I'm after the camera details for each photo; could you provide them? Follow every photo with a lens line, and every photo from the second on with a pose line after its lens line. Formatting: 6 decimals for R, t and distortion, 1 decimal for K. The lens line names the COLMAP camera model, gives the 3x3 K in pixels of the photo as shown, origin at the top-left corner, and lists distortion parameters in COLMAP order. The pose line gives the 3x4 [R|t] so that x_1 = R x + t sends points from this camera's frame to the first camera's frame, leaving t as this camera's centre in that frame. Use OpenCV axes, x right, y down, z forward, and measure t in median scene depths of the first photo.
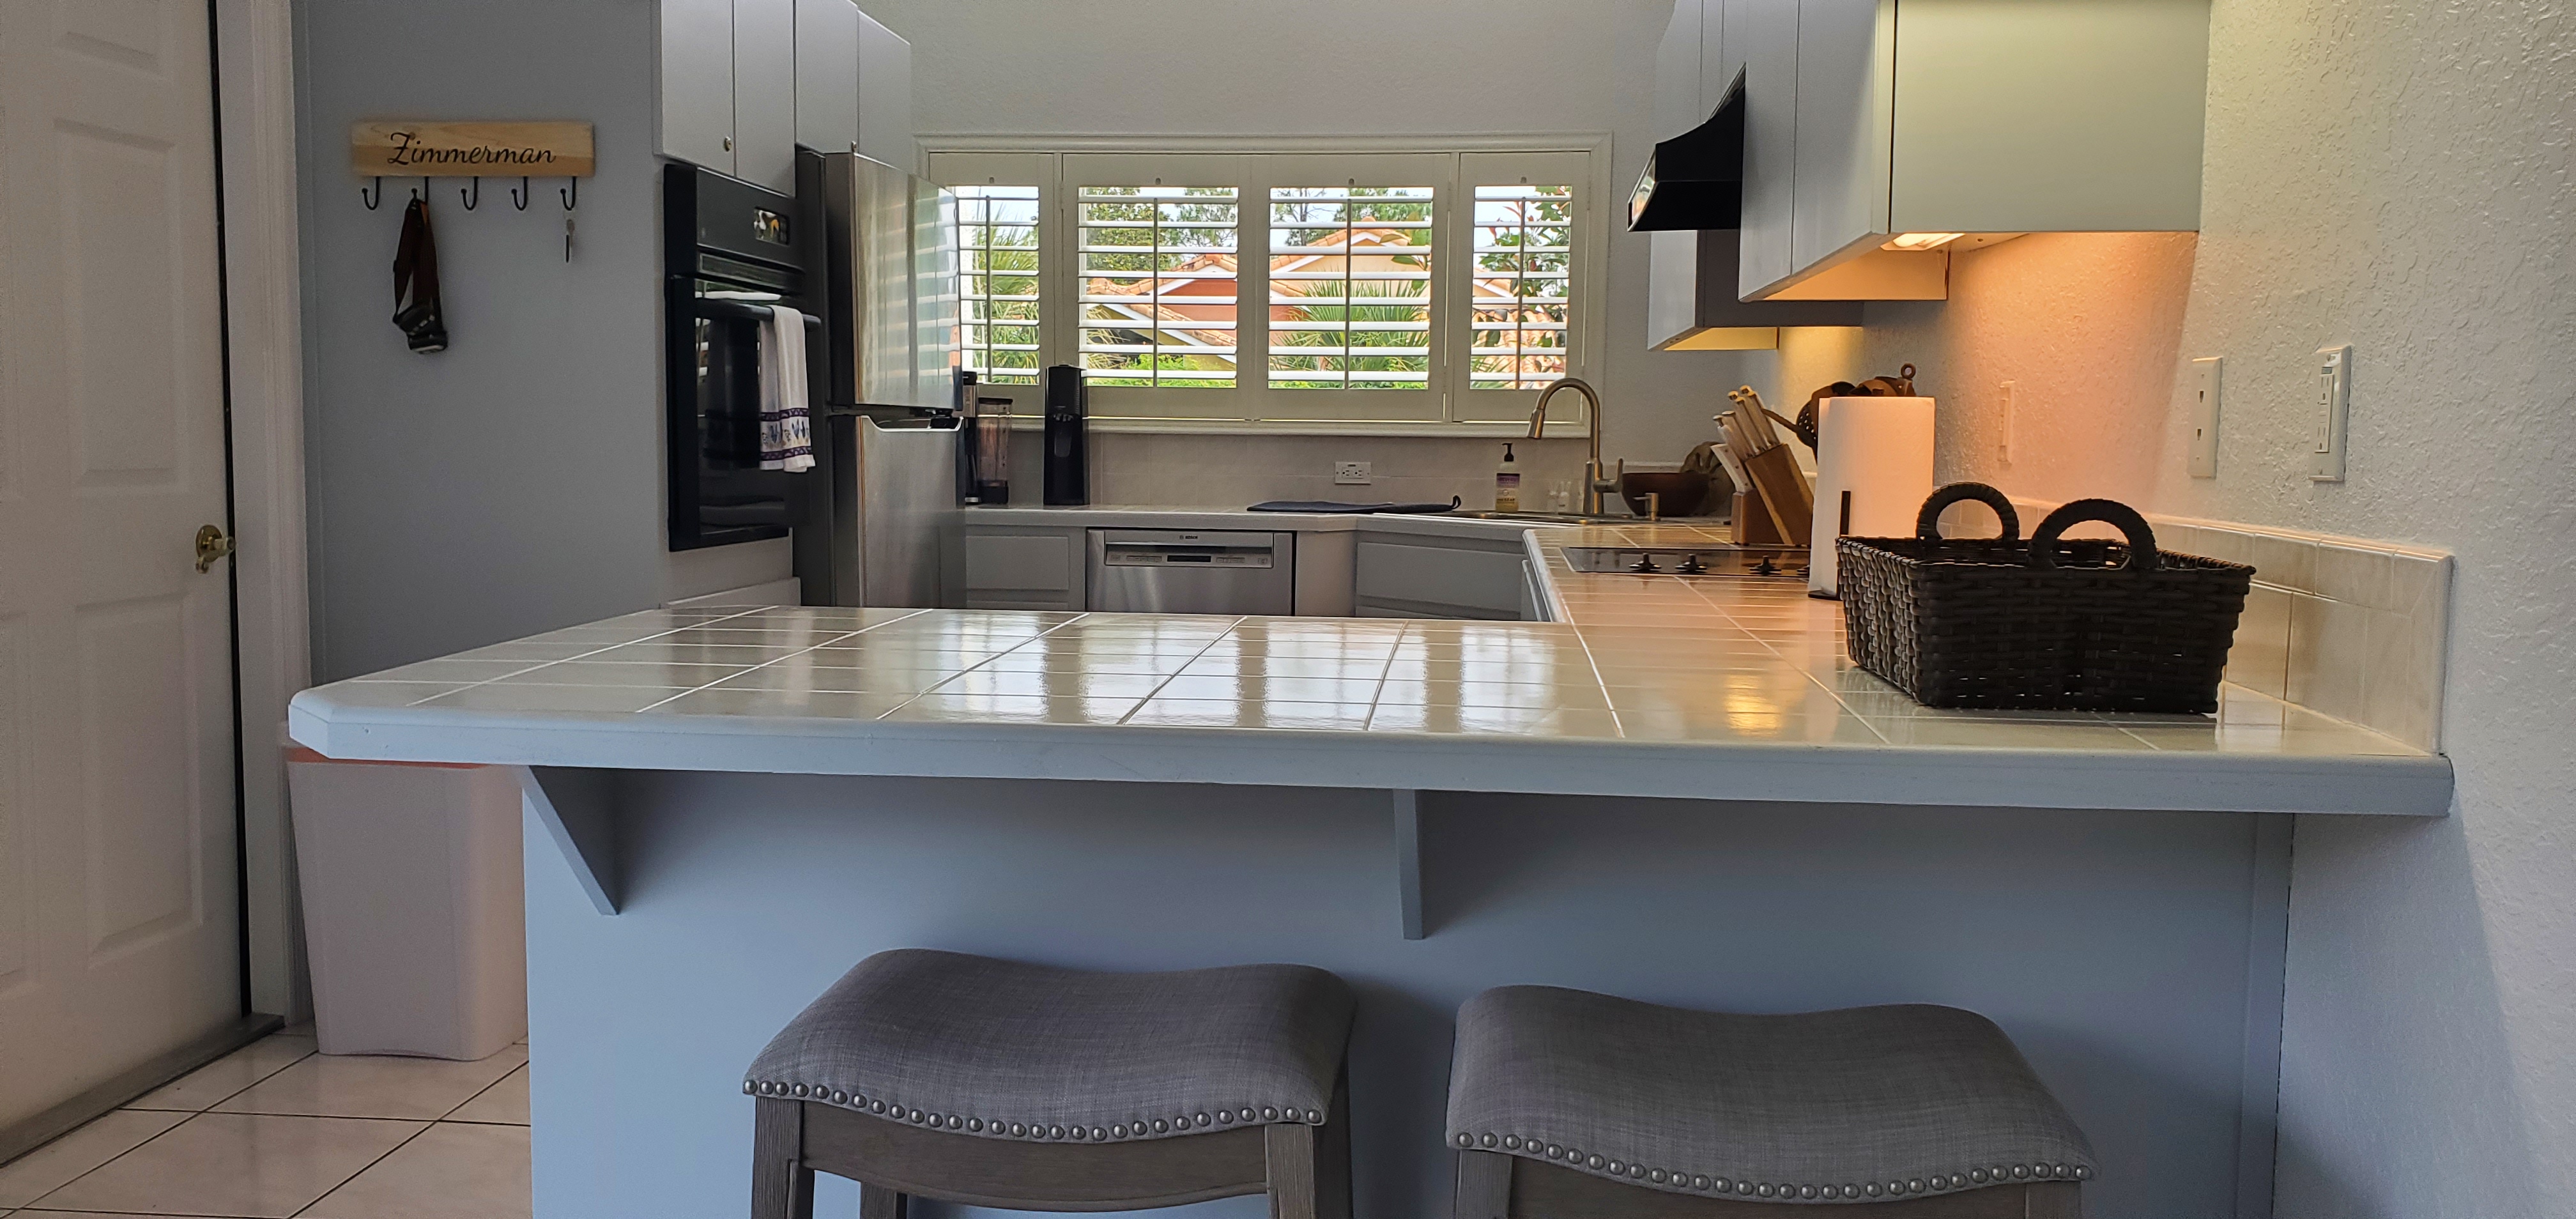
lens RADIAL K [[2035.4, 0, 1288.0], [0, 2035.4, 609.5], [0, 0, 1]] dist [0.006636, 0.002970]
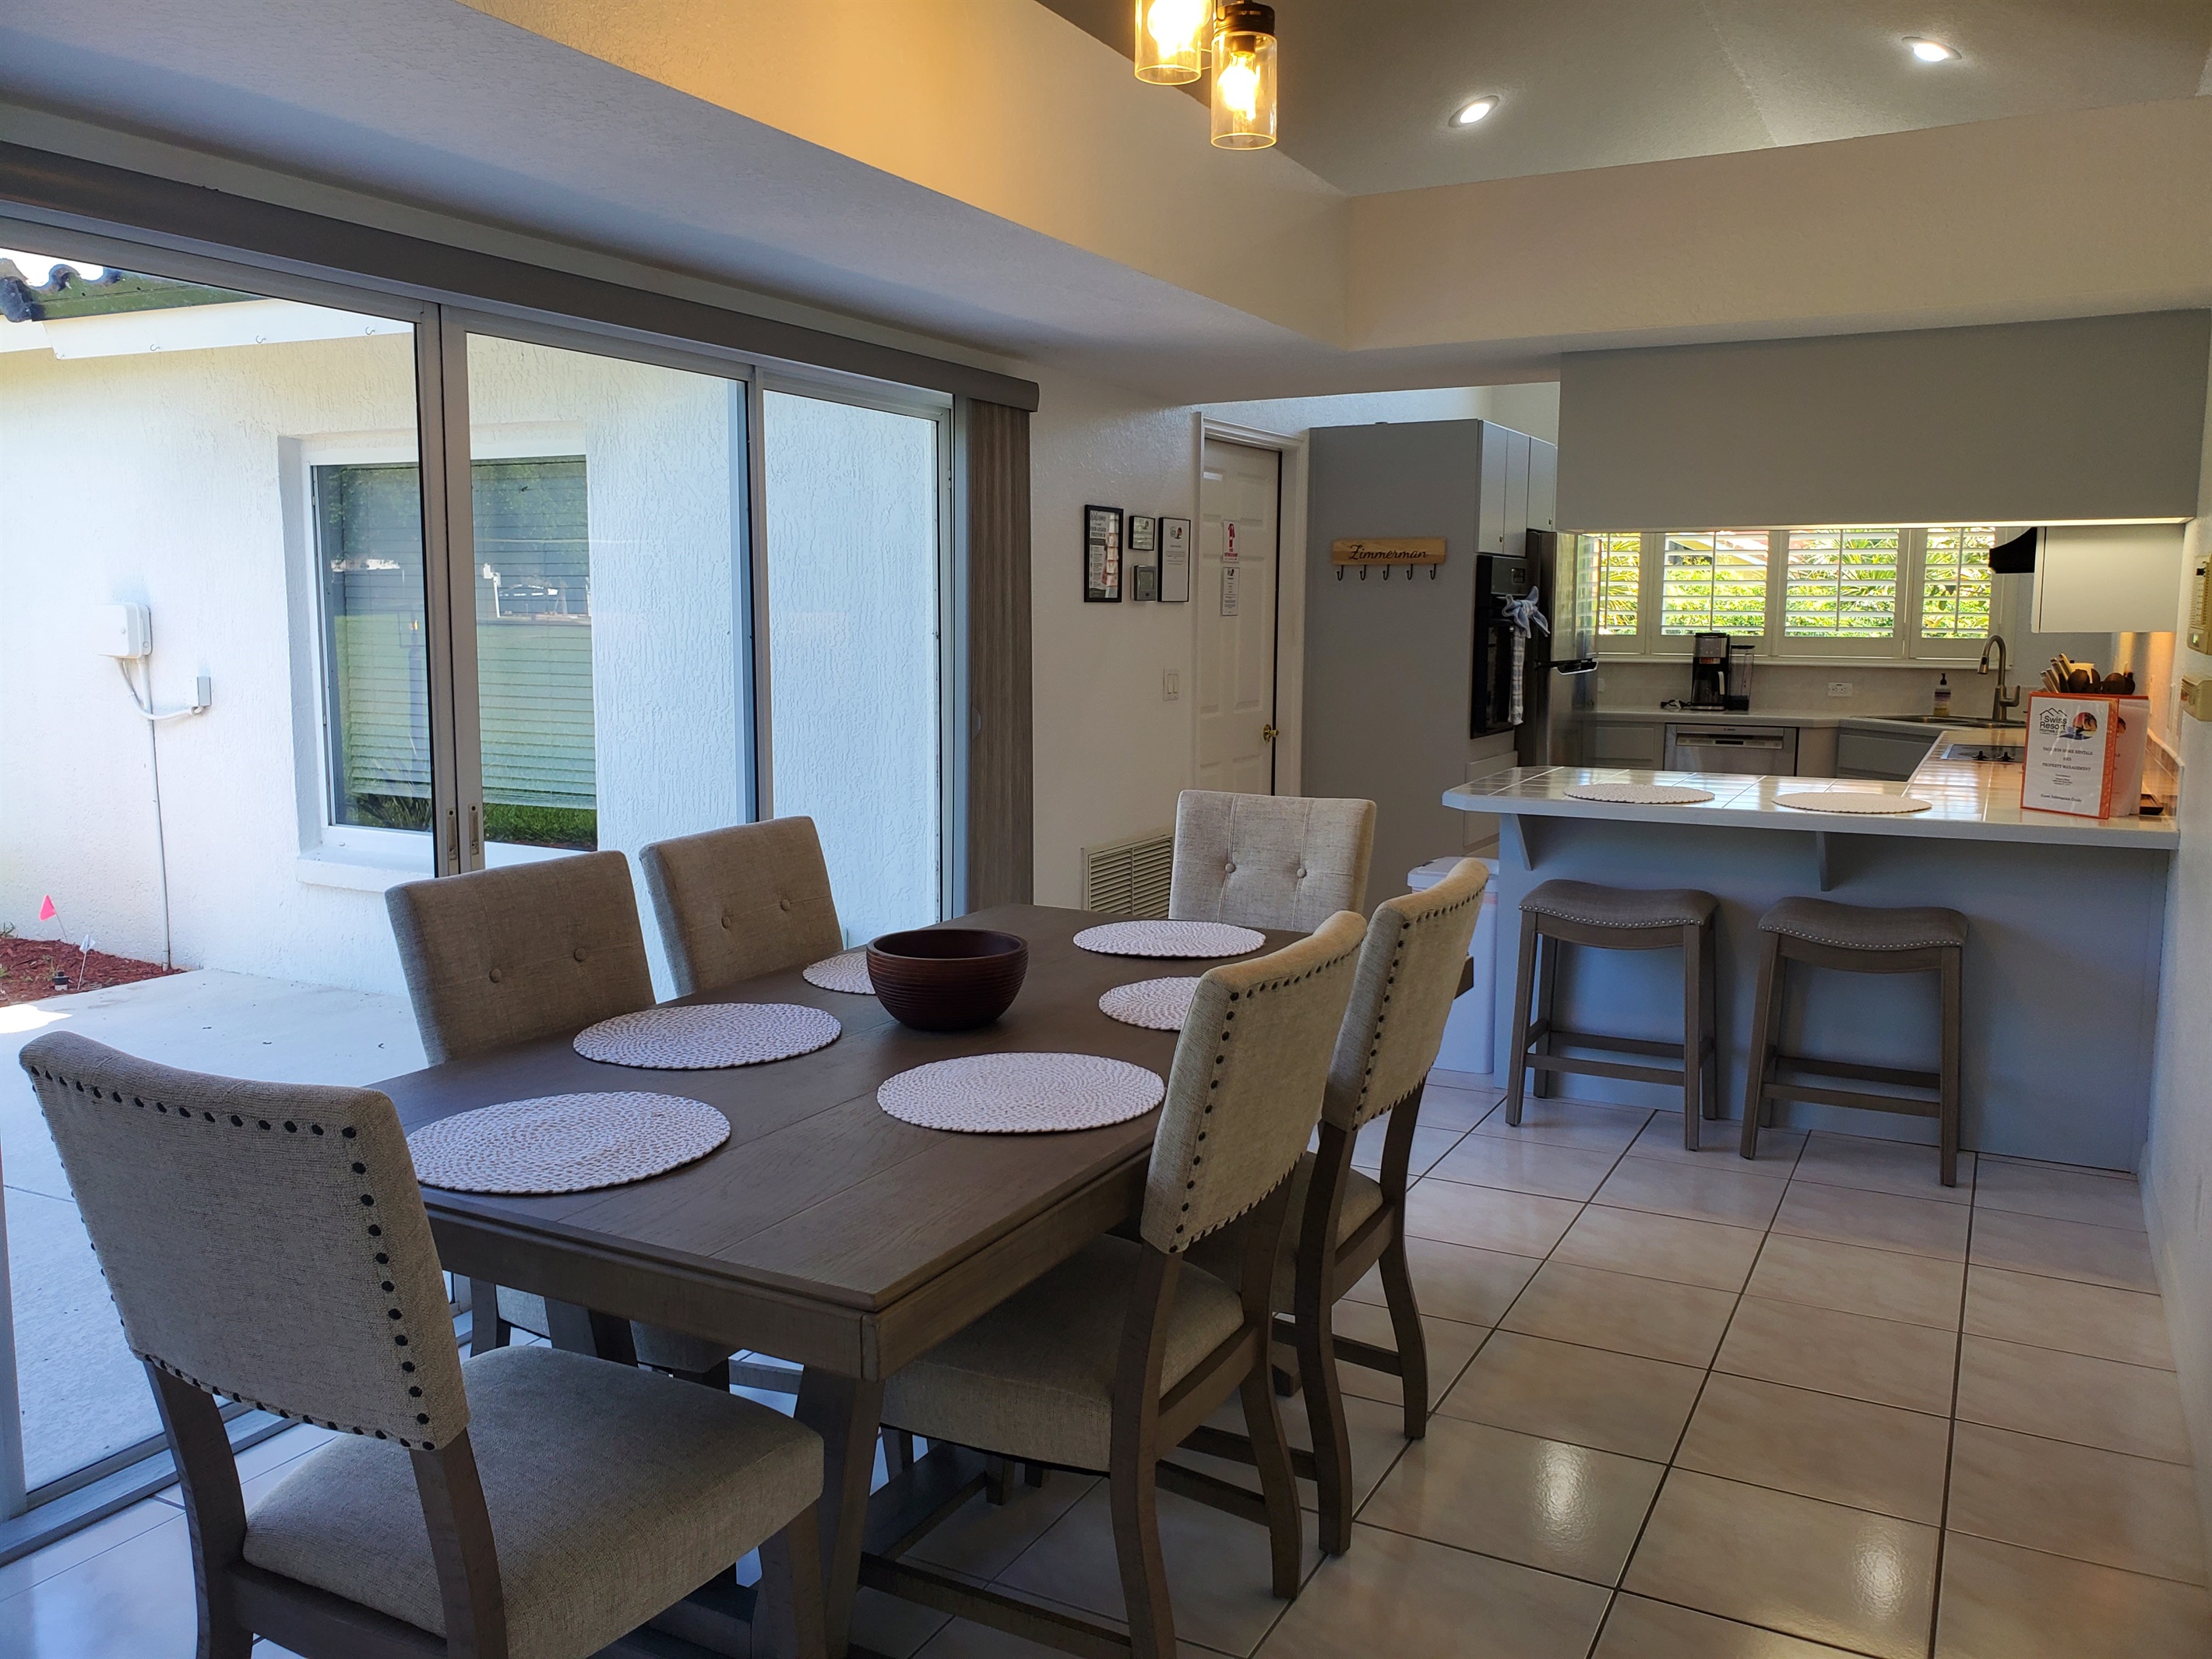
lens RADIAL K [[1708.6, 0, 1106.0], [0, 1708.6, 829.5], [0, 0, 1]] dist [0.002986, -0.009387]
pose [[0.925624, 0.039739, -0.376352, 0.012090], [-0.023577, 0.998595, 0.047455, -0.010086], [0.377709, -0.035052, 0.925261, -0.670303]]
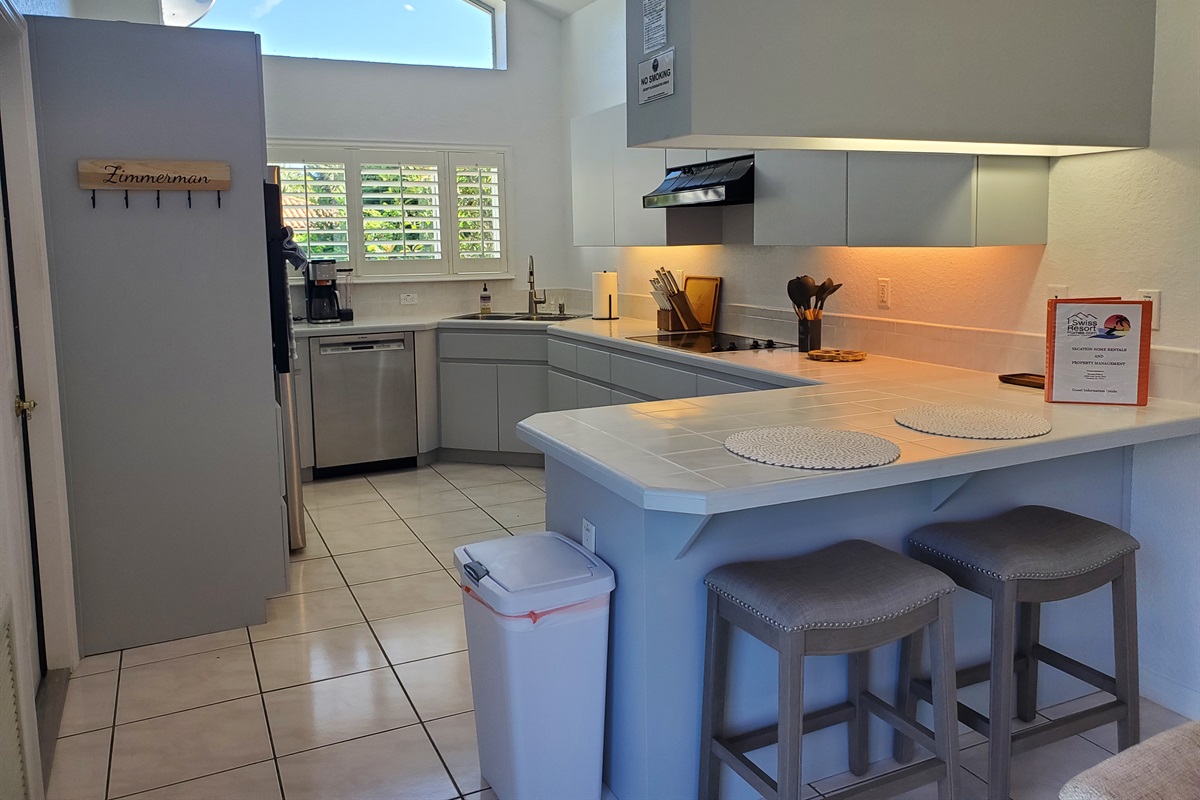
lens RADIAL K [[939.9, 0, 600.0], [0, 939.9, 400.0], [0, 0, 1]] dist [0.006227, 0.004231]
pose [[0.860792, -0.112533, 0.496360, -0.424233], [0.068863, 0.992033, 0.105487, -0.073896], [-0.504276, -0.056621, 0.861684, 0.049243]]
